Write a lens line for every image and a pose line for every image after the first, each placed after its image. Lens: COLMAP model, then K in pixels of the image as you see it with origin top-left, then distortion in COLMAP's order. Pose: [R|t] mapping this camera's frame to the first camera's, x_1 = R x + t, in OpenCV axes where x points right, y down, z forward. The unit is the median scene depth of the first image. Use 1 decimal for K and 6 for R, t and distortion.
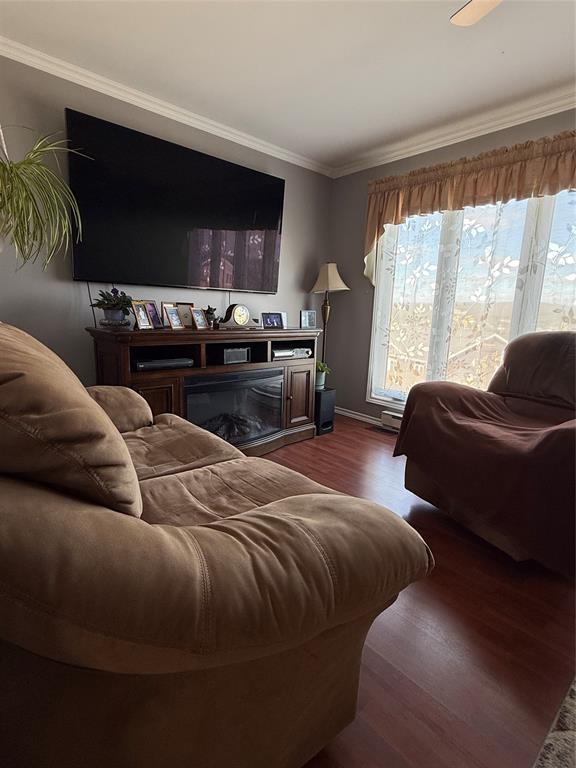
lens RADIAL K [[386.7, 0, 289.3], [0, 386.7, 382.3], [0, 0, 1]] dist [-0.001266, 0.000685]
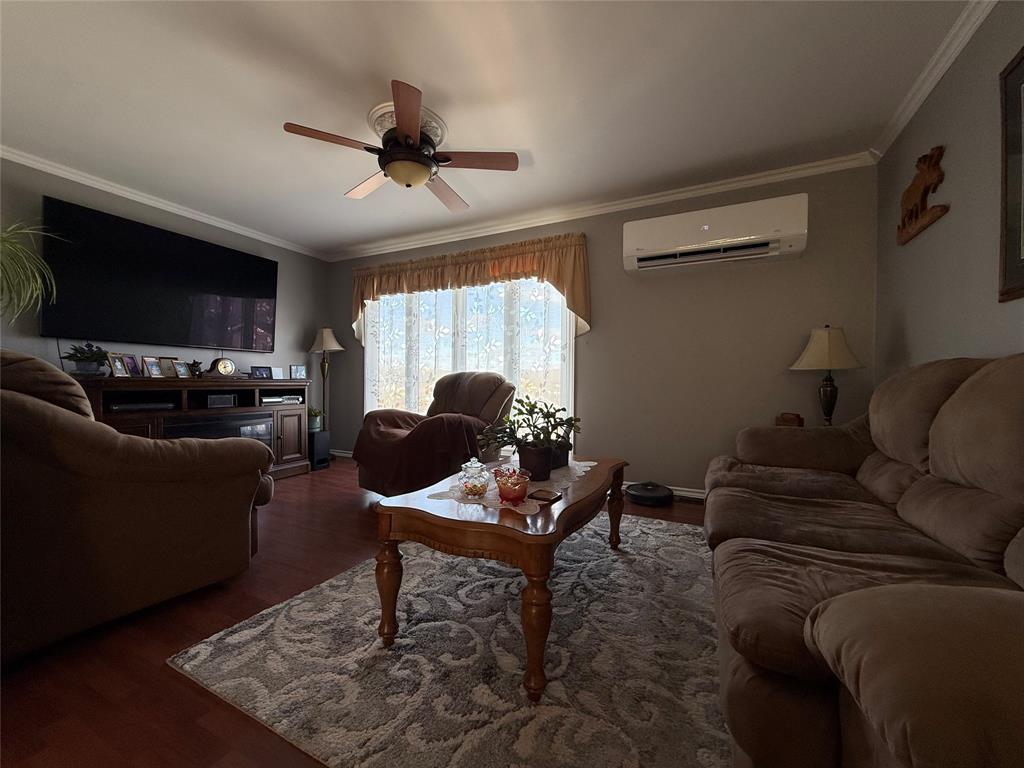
lens RADIAL K [[408.5, 0, 513.4], [0, 408.5, 386.4], [0, 0, 1]] dist [-0.002642, 0.002337]
pose [[0.927244, -0.030849, 0.373185, 0.211936], [0.092938, 0.984377, -0.149550, 0.146818], [-0.362741, 0.173353, 0.915624, -0.444952]]
